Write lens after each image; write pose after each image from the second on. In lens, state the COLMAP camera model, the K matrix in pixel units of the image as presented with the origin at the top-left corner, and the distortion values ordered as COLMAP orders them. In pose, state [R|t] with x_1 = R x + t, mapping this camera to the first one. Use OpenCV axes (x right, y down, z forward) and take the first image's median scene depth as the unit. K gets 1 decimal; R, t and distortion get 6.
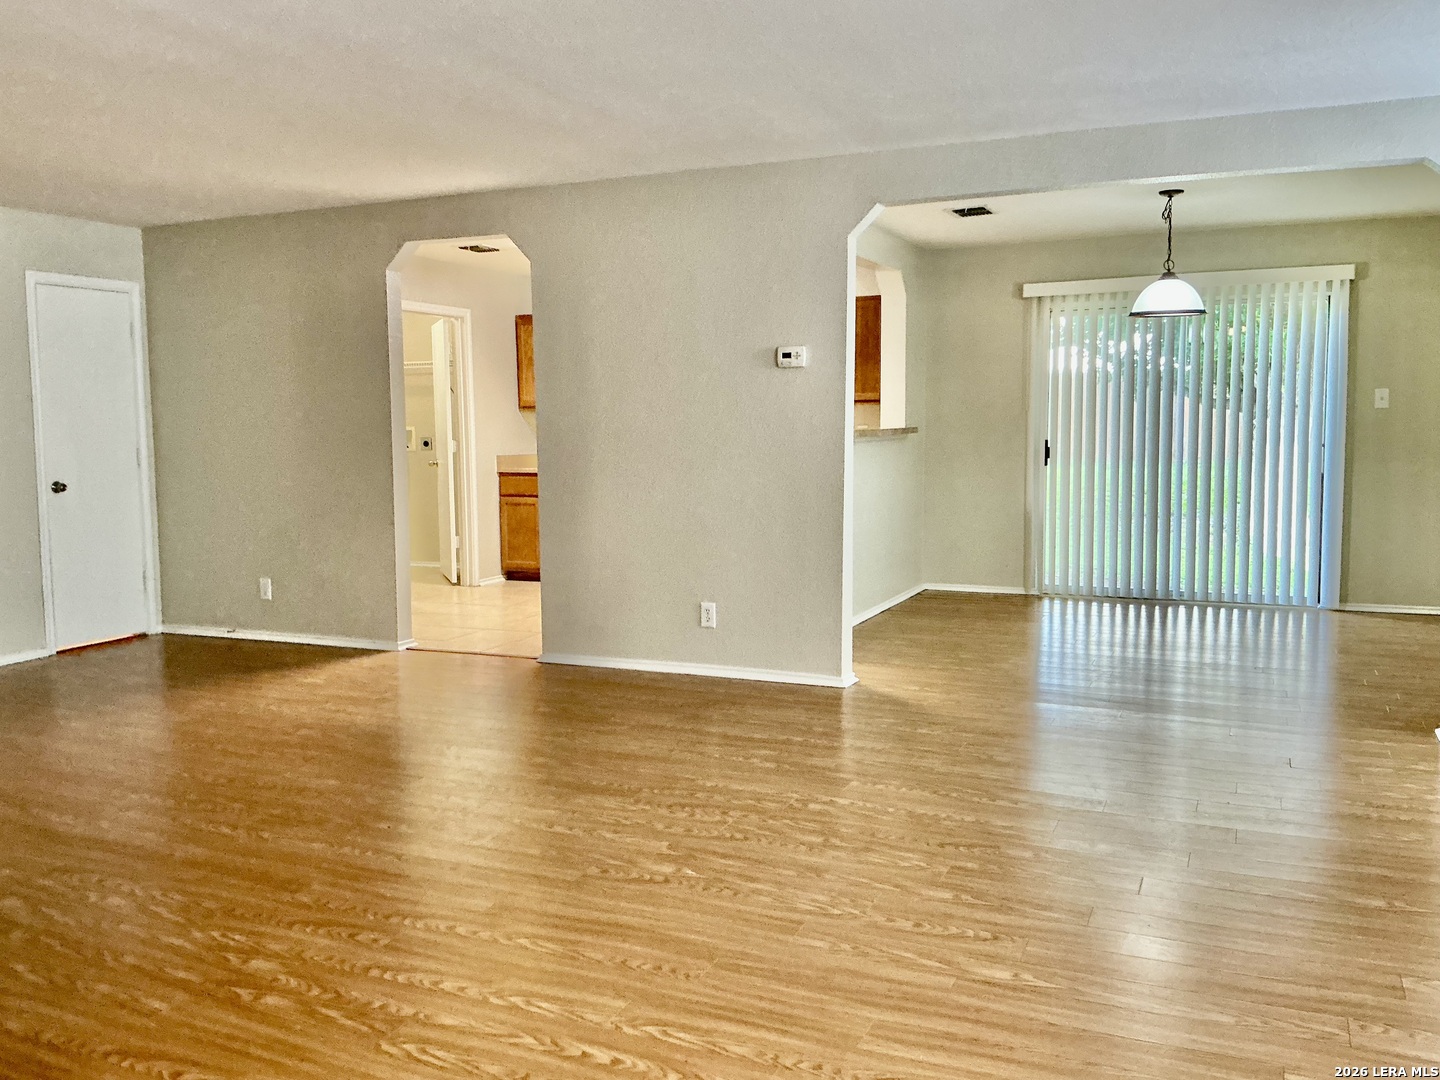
lens RADIAL K [[1197.9, 0, 720.0], [0, 1197.9, 540.0], [0, 0, 1]] dist [0.149582, -0.324073]
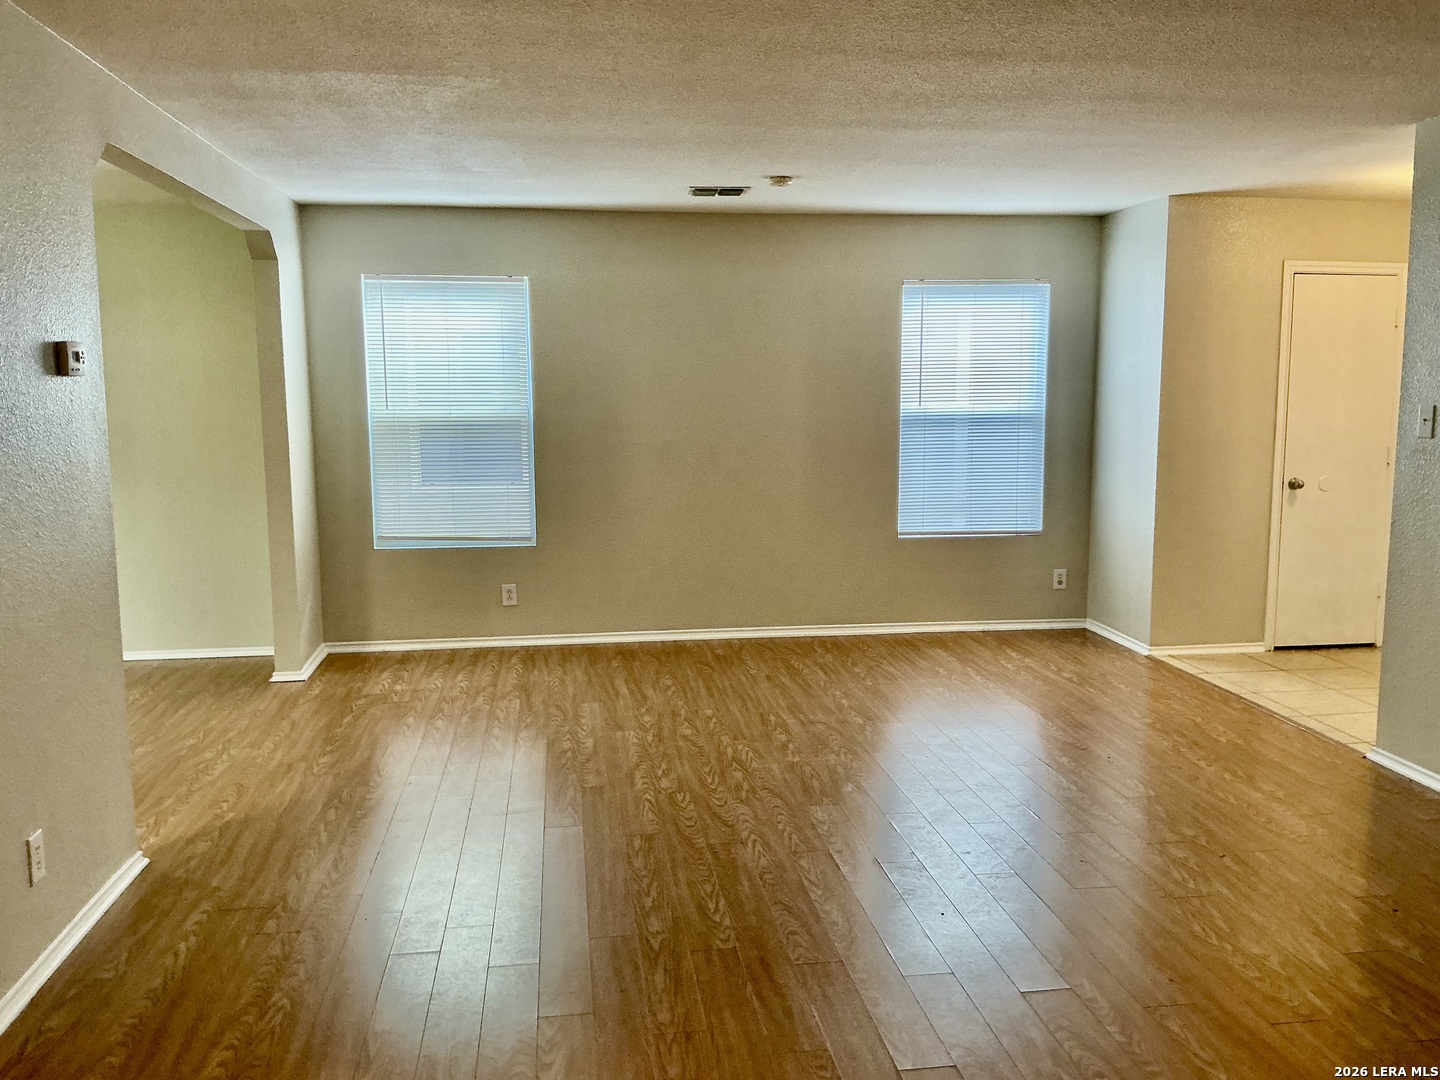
lens RADIAL K [[1197.9, 0, 720.0], [0, 1197.9, 540.0], [0, 0, 1]] dist [0.149582, -0.324073]
pose [[-0.529384, -0.093363, 0.843229, -0.569500], [0.099596, 0.980214, 0.171057, -0.125344], [-0.842516, 0.174537, -0.509612, 0.965451]]
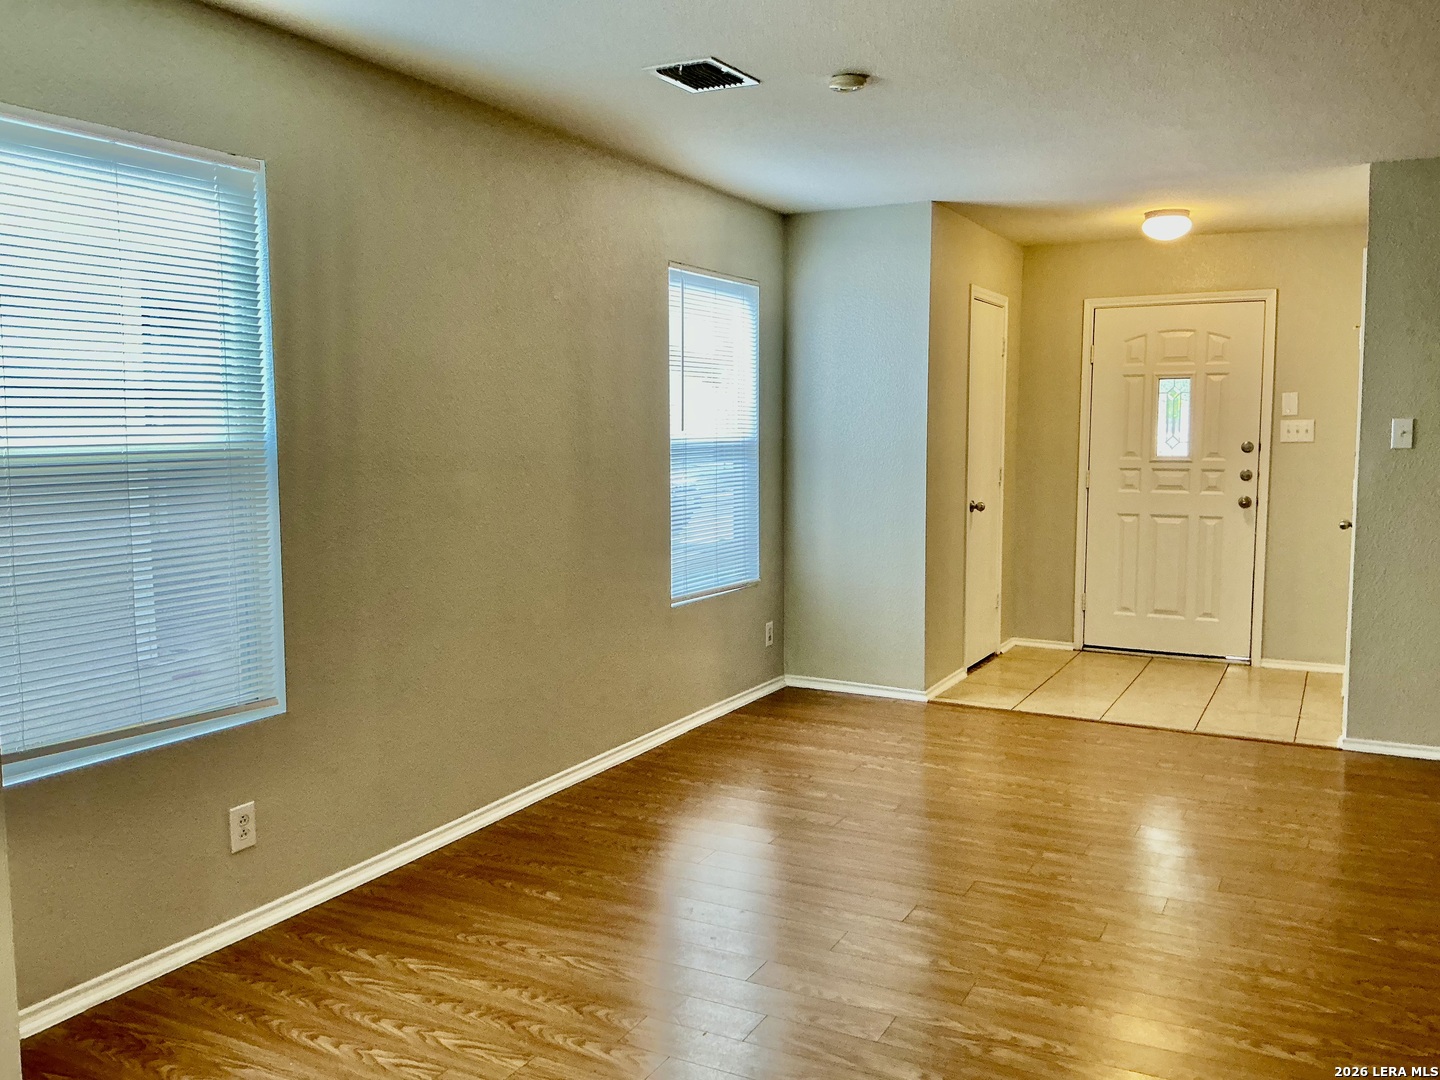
lens RADIAL K [[1197.9, 0, 720.0], [0, 1197.9, 540.0], [0, 0, 1]] dist [0.149582, -0.324073]
pose [[-0.997959, 0.008794, 0.063254, 0.235744], [0.021147, 0.980099, 0.197380, -0.127787], [-0.060259, 0.198314, -0.978284, 1.055431]]
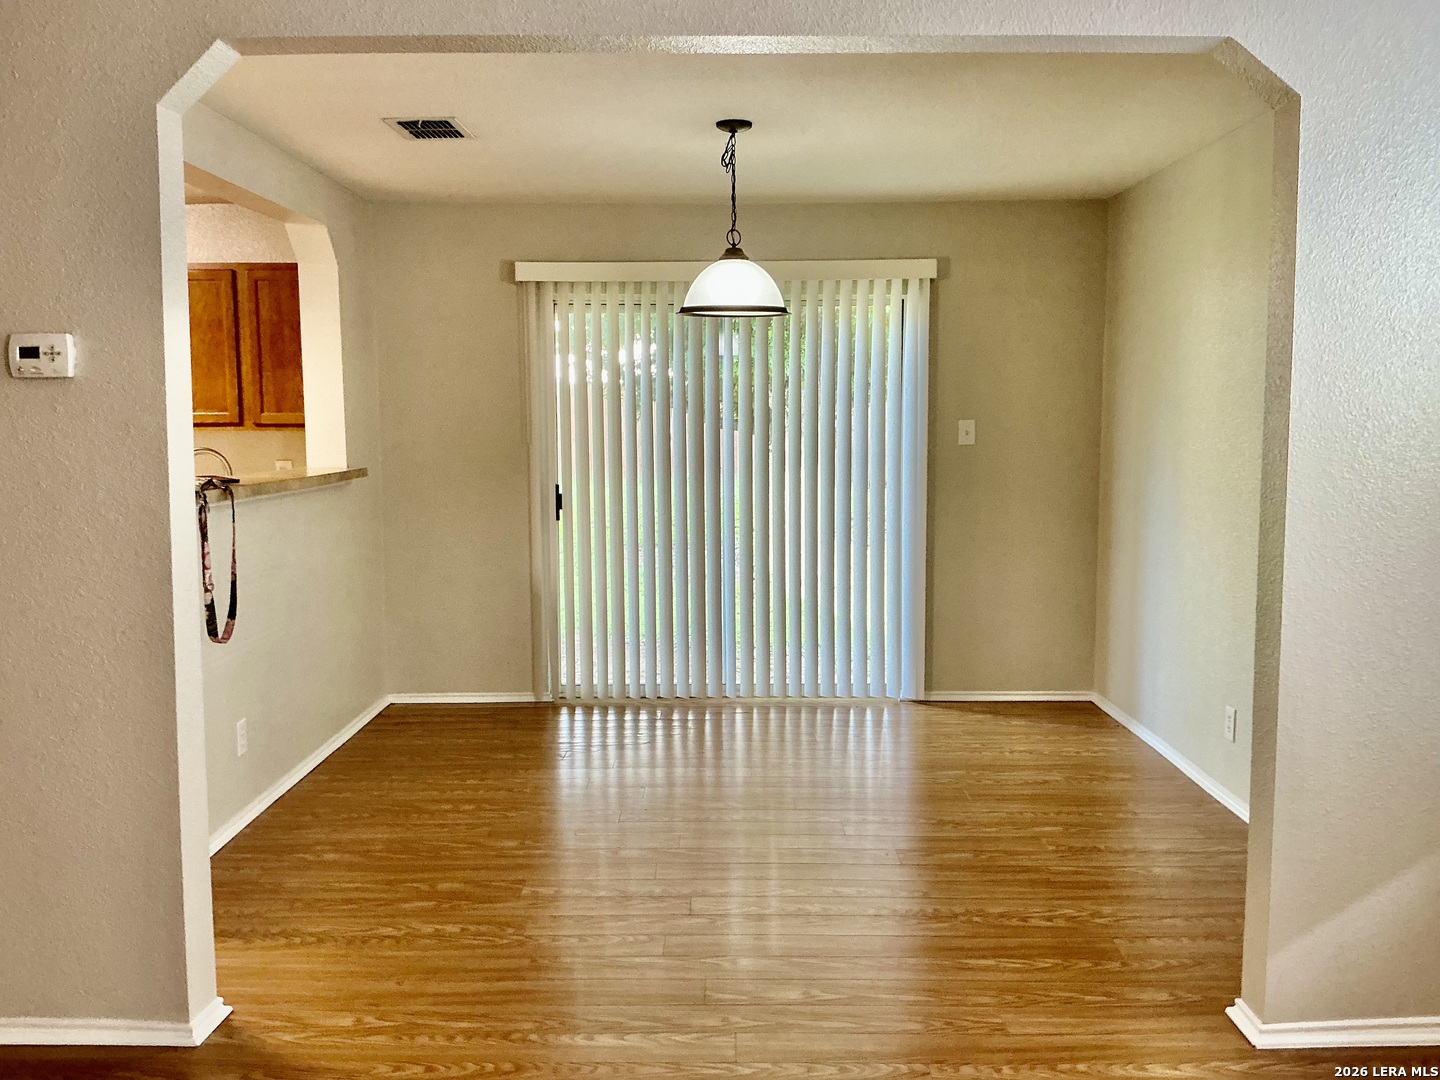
lens RADIAL K [[1197.9, 0, 720.0], [0, 1197.9, 540.0], [0, 0, 1]] dist [0.149582, -0.324073]
pose [[0.914444, -0.032218, 0.403428, 0.098299], [0.033121, 0.999440, 0.004740, -0.069331], [-0.403355, 0.009027, 0.914999, 0.432430]]
